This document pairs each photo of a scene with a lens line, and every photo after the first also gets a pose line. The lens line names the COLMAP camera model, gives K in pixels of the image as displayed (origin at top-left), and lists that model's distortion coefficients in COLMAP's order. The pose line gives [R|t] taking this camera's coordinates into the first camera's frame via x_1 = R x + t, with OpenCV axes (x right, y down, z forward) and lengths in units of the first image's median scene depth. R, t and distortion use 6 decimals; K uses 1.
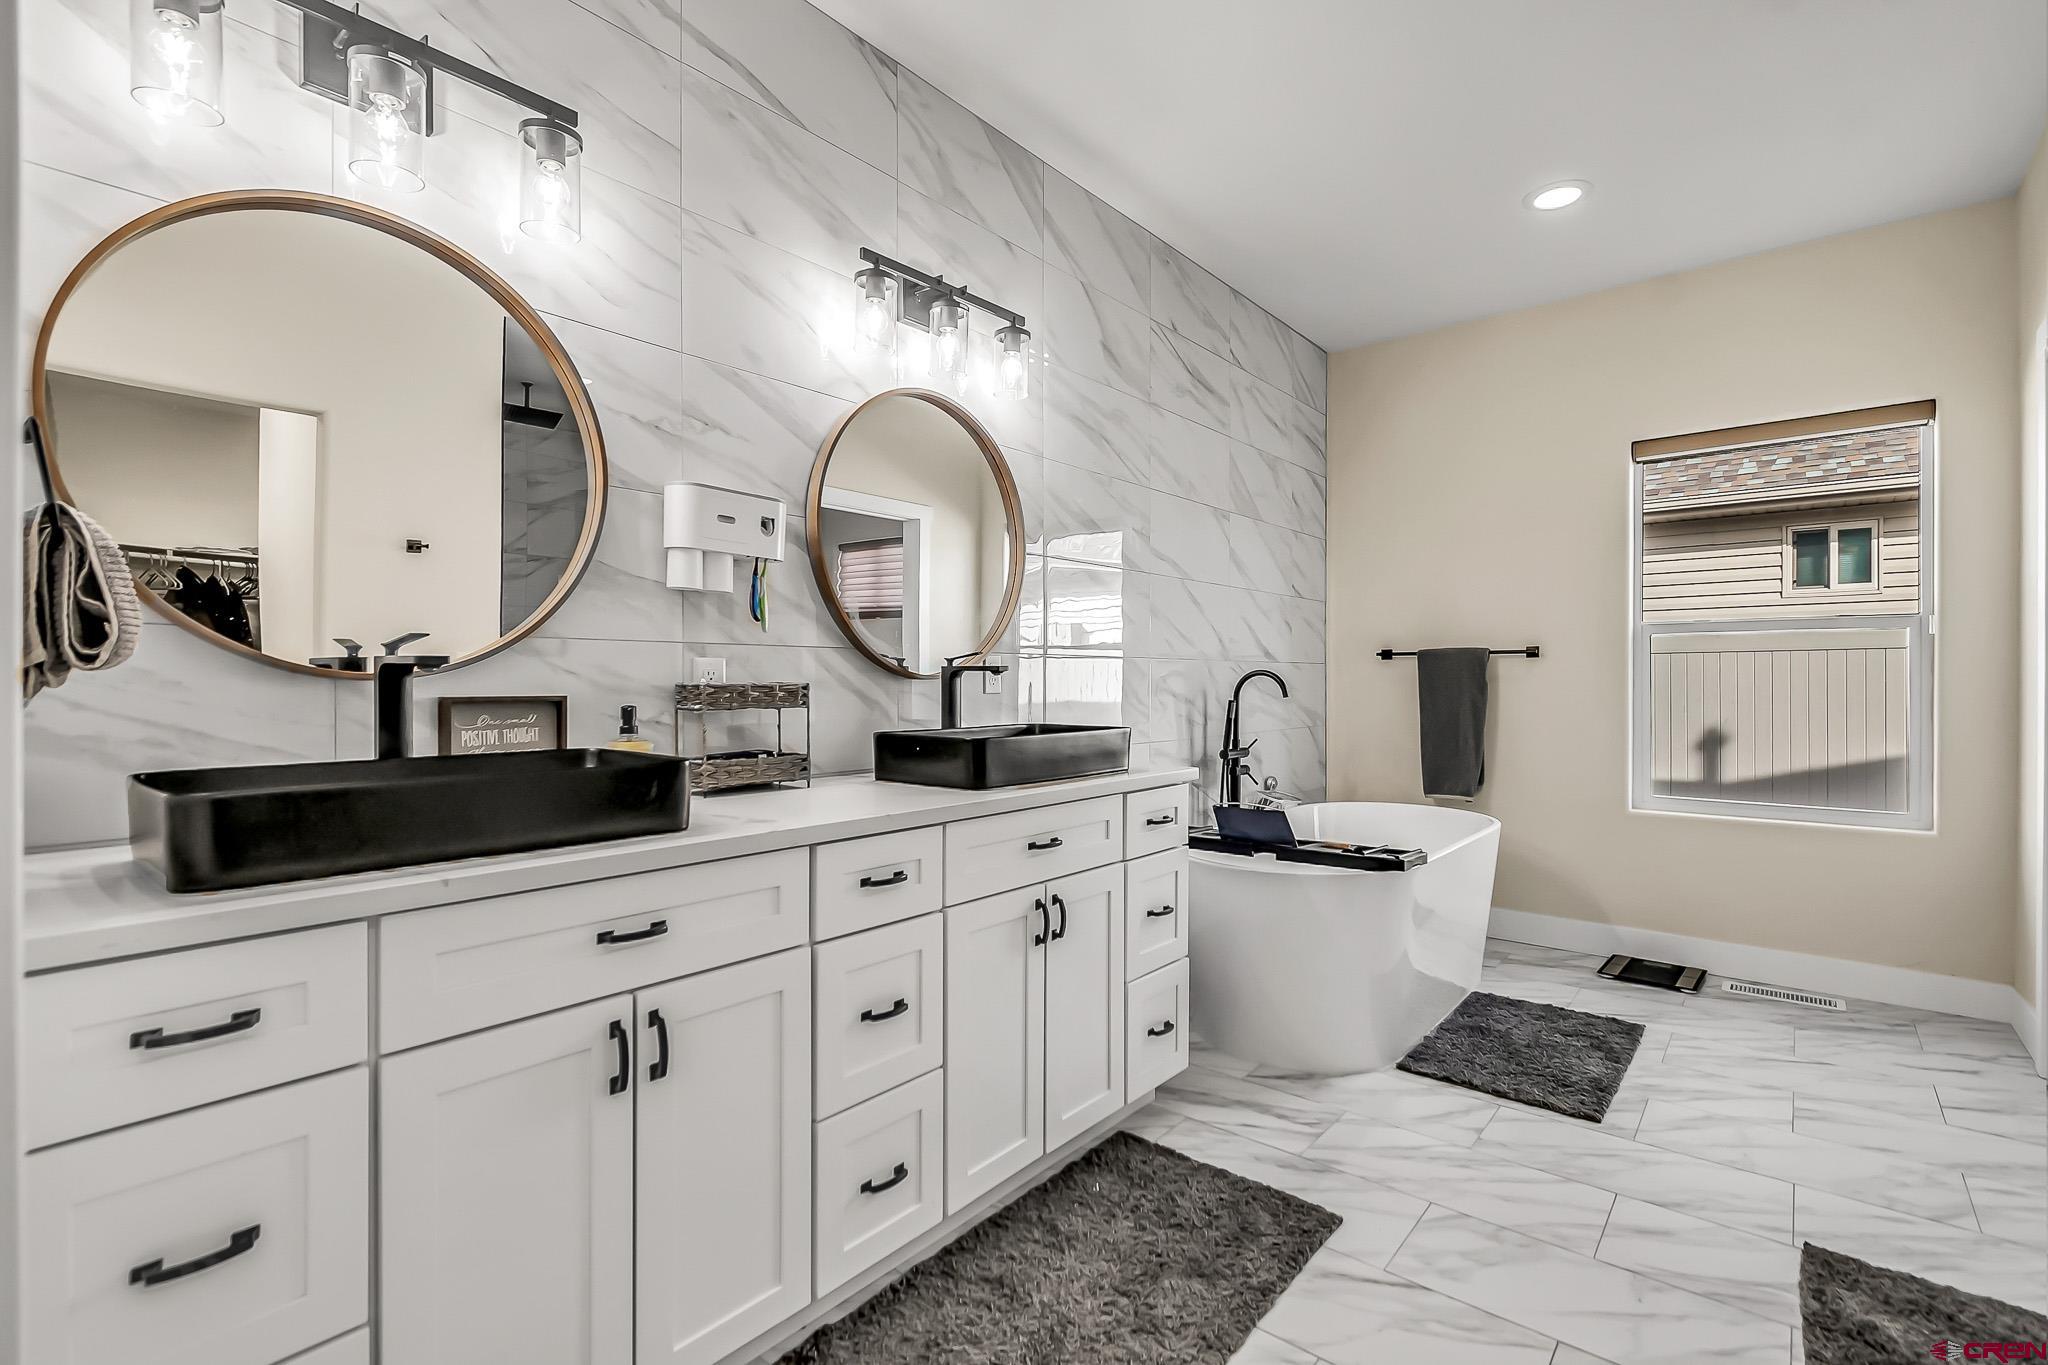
lens RADIAL K [[920.9, 0, 1024.0], [0, 920.9, 681.2], [0, 0, 1]] dist [0.003822, -0.003774]
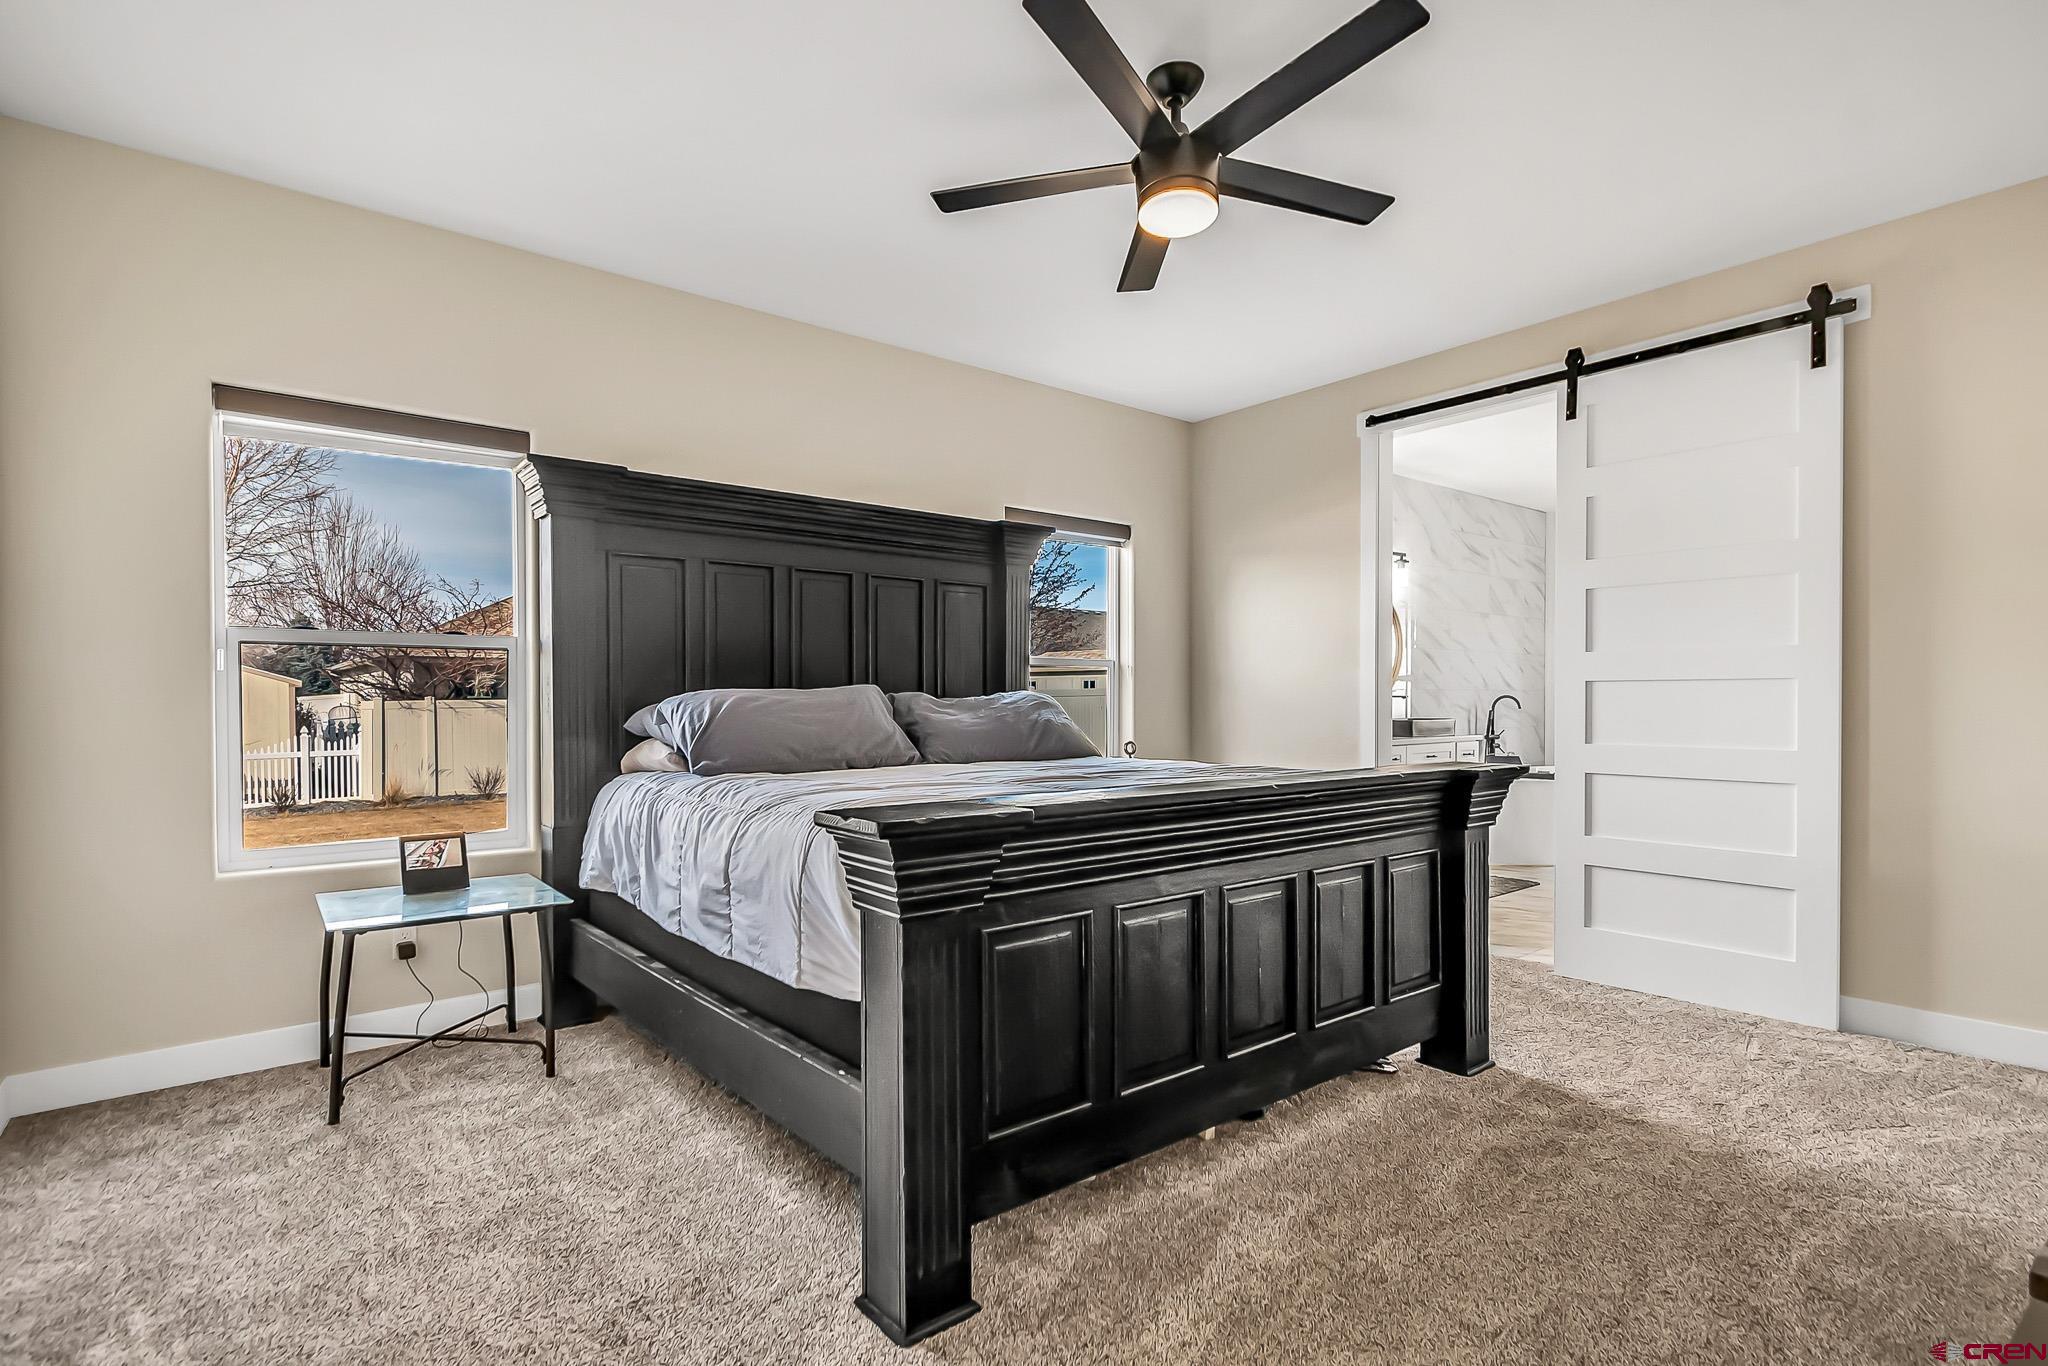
lens RADIAL K [[980.9, 0, 1021.6], [0, 980.9, 699.5], [0, 0, 1]] dist [0.000084, -0.001297]
pose [[0.981815, 0.001229, -0.189834, -0.372029], [-0.000364, 0.999989, 0.004593, -0.012043], [0.189838, -0.004440, 0.981805, -1.289700]]
